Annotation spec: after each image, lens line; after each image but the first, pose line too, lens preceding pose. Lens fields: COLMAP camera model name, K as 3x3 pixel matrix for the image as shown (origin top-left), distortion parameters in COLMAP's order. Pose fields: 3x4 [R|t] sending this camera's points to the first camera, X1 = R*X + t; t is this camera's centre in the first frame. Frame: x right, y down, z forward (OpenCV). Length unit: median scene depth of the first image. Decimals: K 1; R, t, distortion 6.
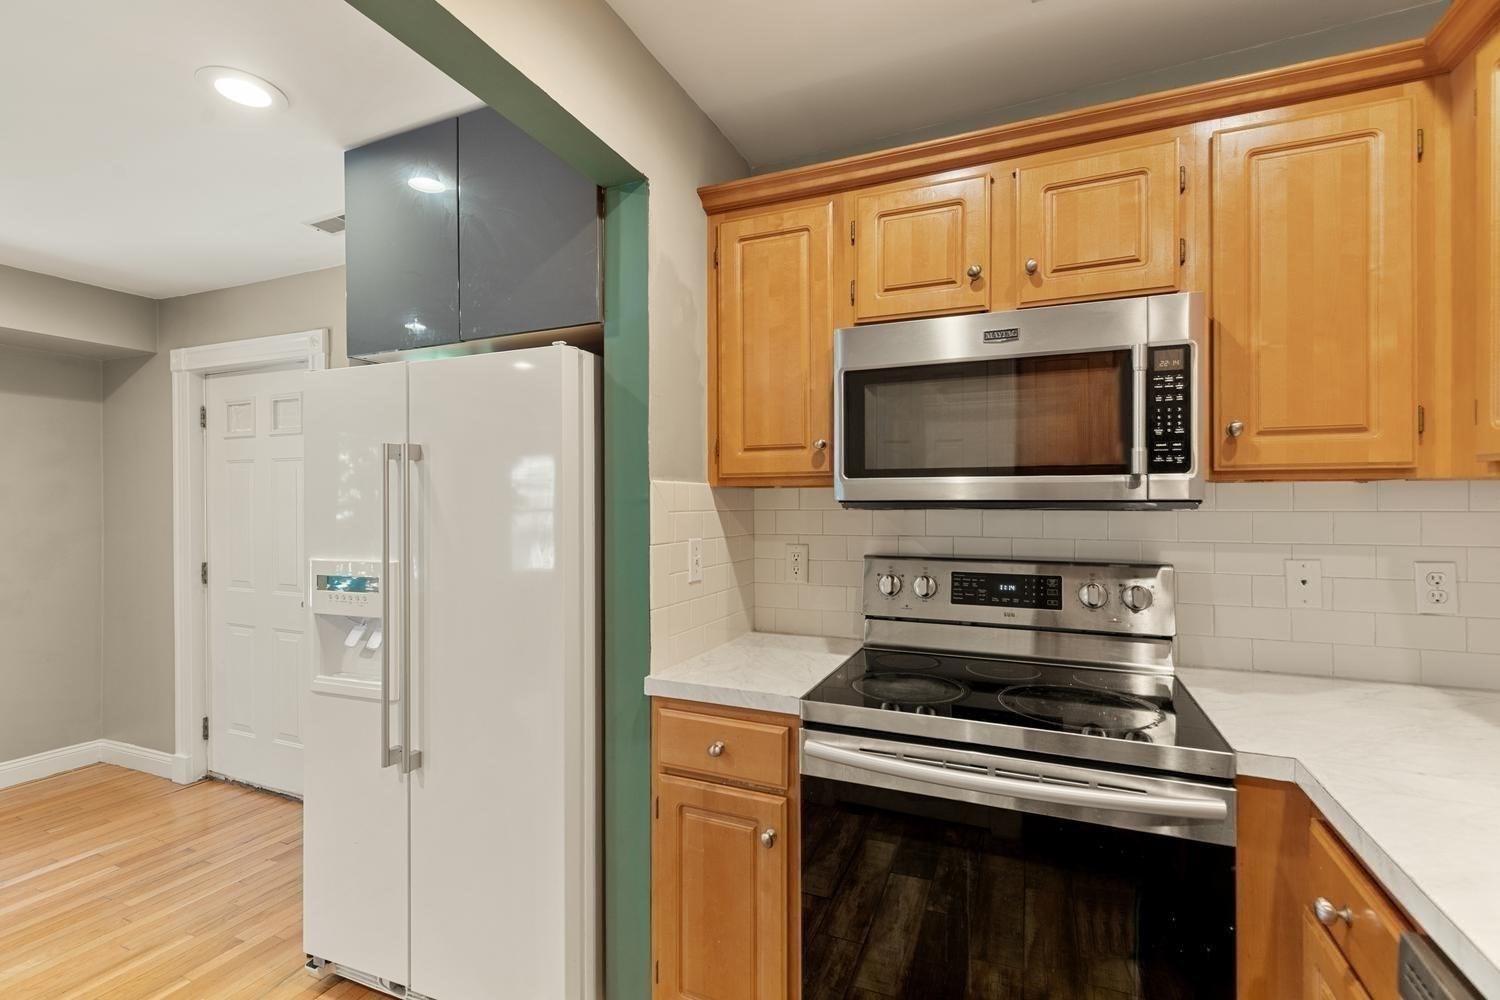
lens RADIAL K [[678.8, 0, 758.7], [0, 678.8, 500.9], [0, 0, 1]] dist [0.001093, -0.001145]
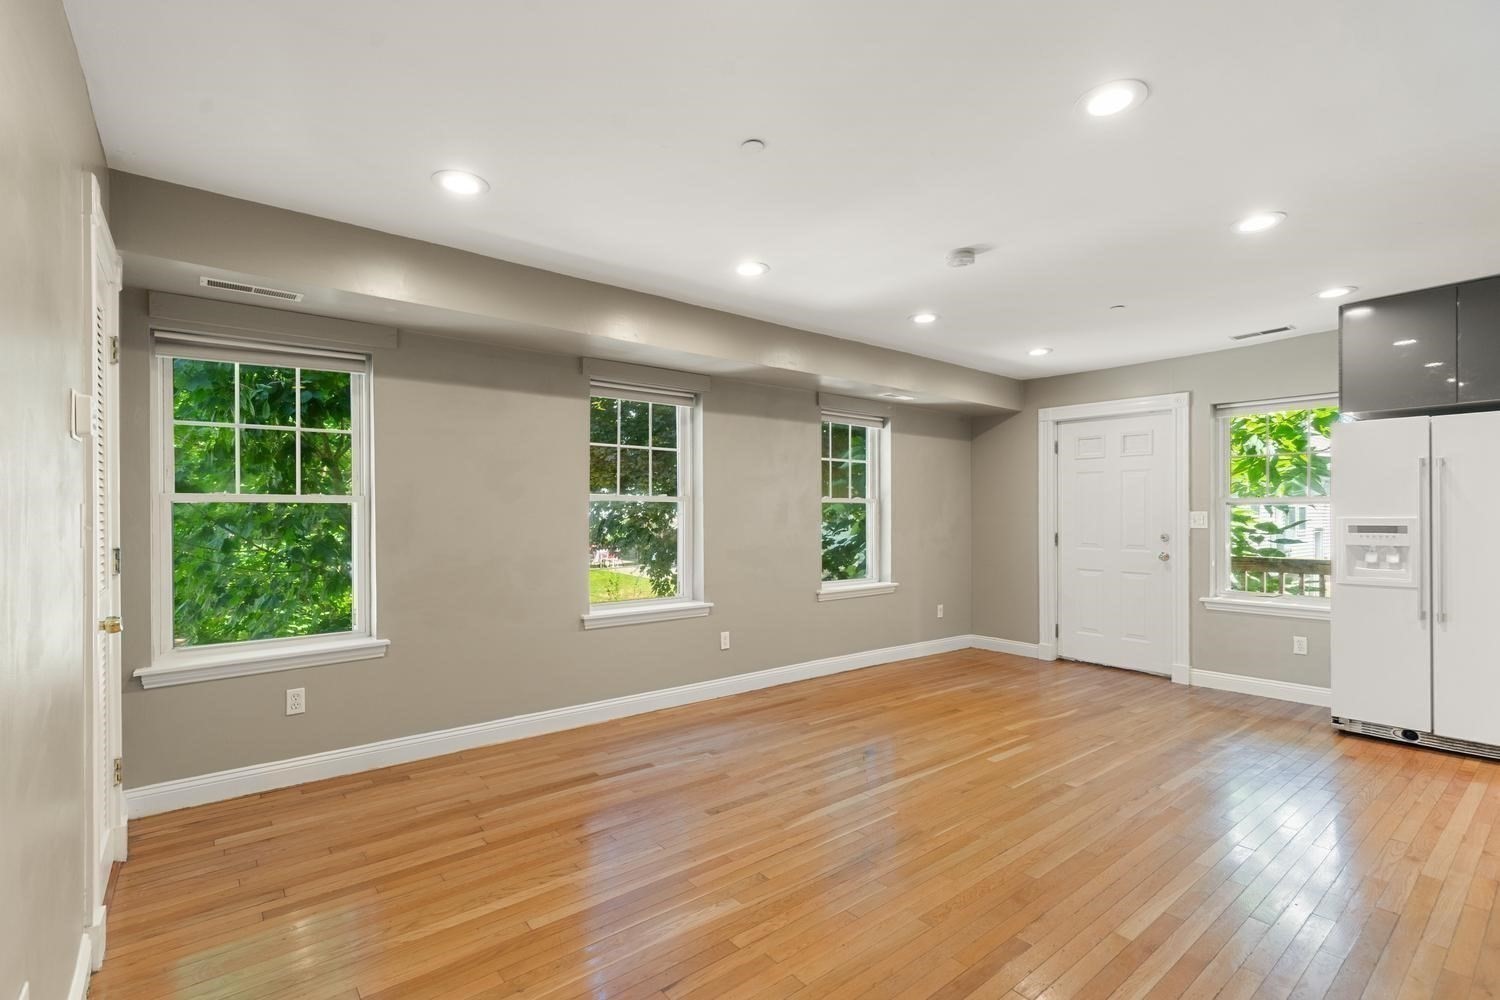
lens RADIAL K [[678.8, 0, 776.2], [0, 678.8, 513.0], [0, 0, 1]] dist [0.001093, -0.001145]
pose [[0.884465, 0.003214, -0.466596, -0.650170], [-0.001545, 0.999991, 0.003960, 0.035146], [0.466604, -0.002781, 0.884462, -0.834288]]
